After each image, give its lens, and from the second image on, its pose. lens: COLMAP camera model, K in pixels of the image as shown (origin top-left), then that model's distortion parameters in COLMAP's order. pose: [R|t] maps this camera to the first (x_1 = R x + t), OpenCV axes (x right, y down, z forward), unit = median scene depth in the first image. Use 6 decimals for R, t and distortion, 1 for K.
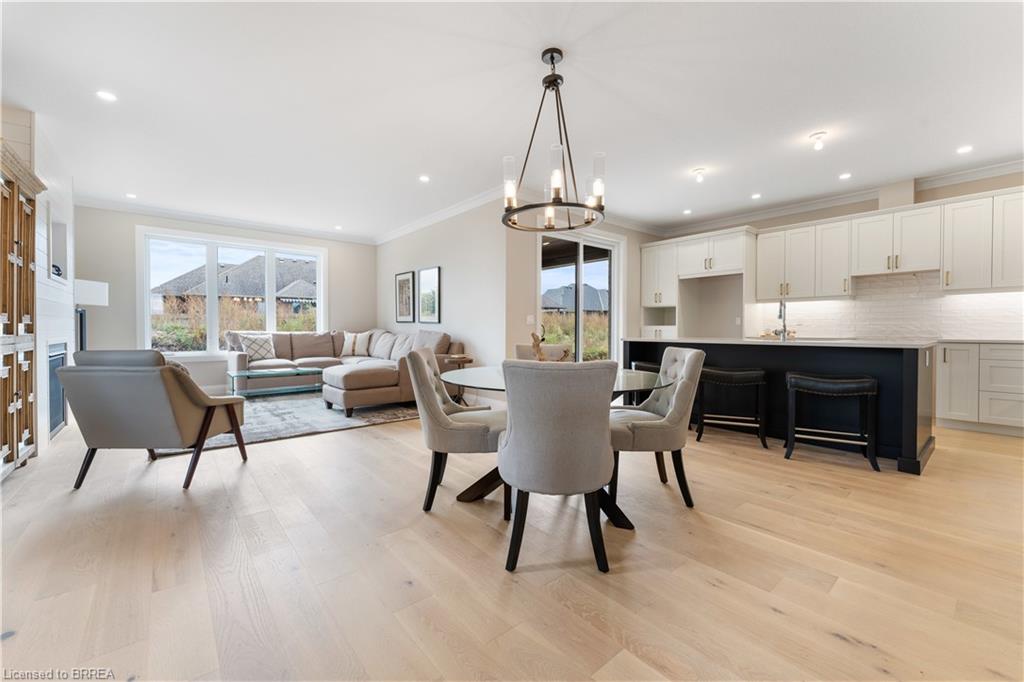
lens RADIAL K [[412.6, 0, 515.7], [0, 412.6, 335.1], [0, 0, 1]] dist [-0.001403, -0.000085]
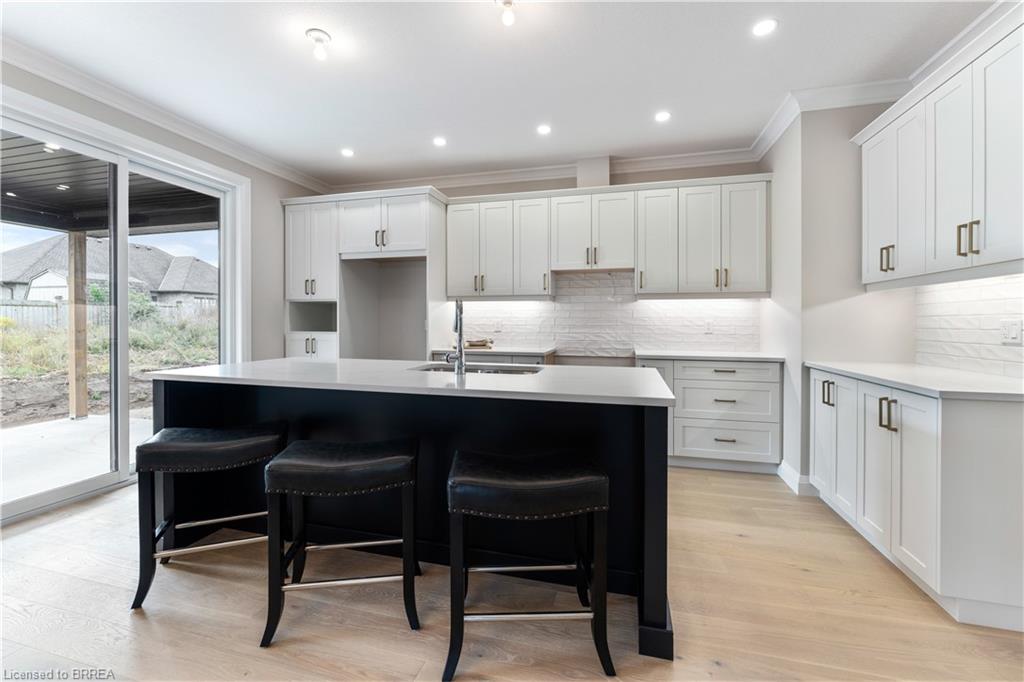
lens RADIAL K [[425.5, 0, 509.5], [0, 425.5, 322.3], [0, 0, 1]] dist [-0.001534, -0.000257]
pose [[0.823458, 0.003992, 0.567363, 0.265204], [0.003483, 0.999921, -0.012091, -0.032599], [-0.567366, 0.011933, 0.823379, 0.345172]]
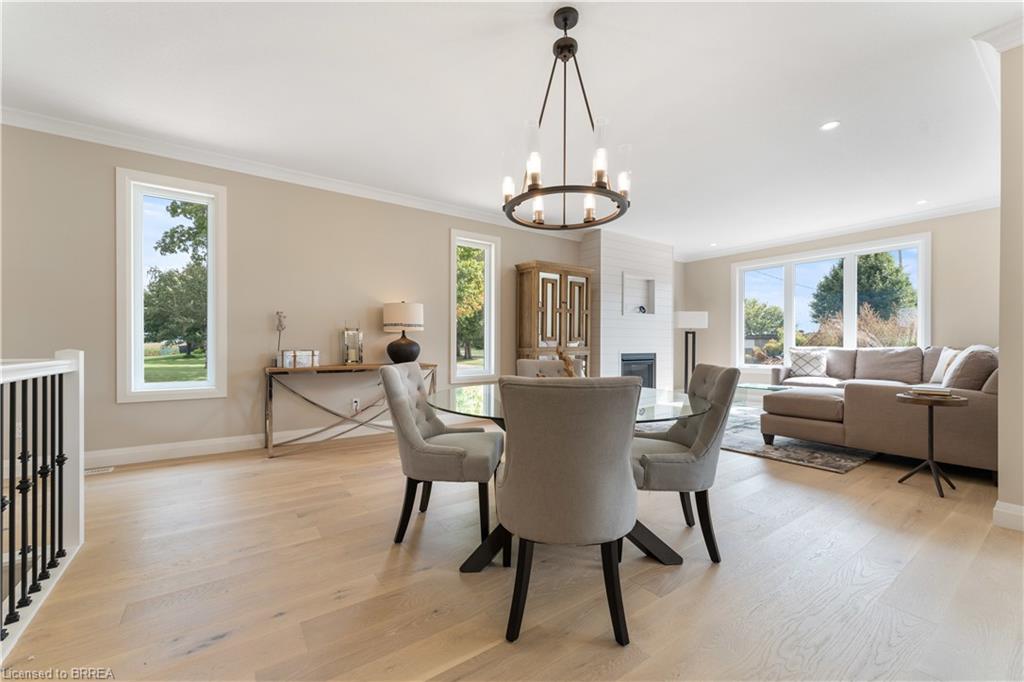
lens RADIAL K [[410.4, 0, 510.5], [0, 410.4, 347.8], [0, 0, 1]] dist [-0.000473, -0.000043]
pose [[-0.089348, 0.005587, -0.995985, 0.421658], [-0.015277, 0.999859, 0.006980, -0.003280], [0.995883, 0.015839, -0.089250, 0.436715]]
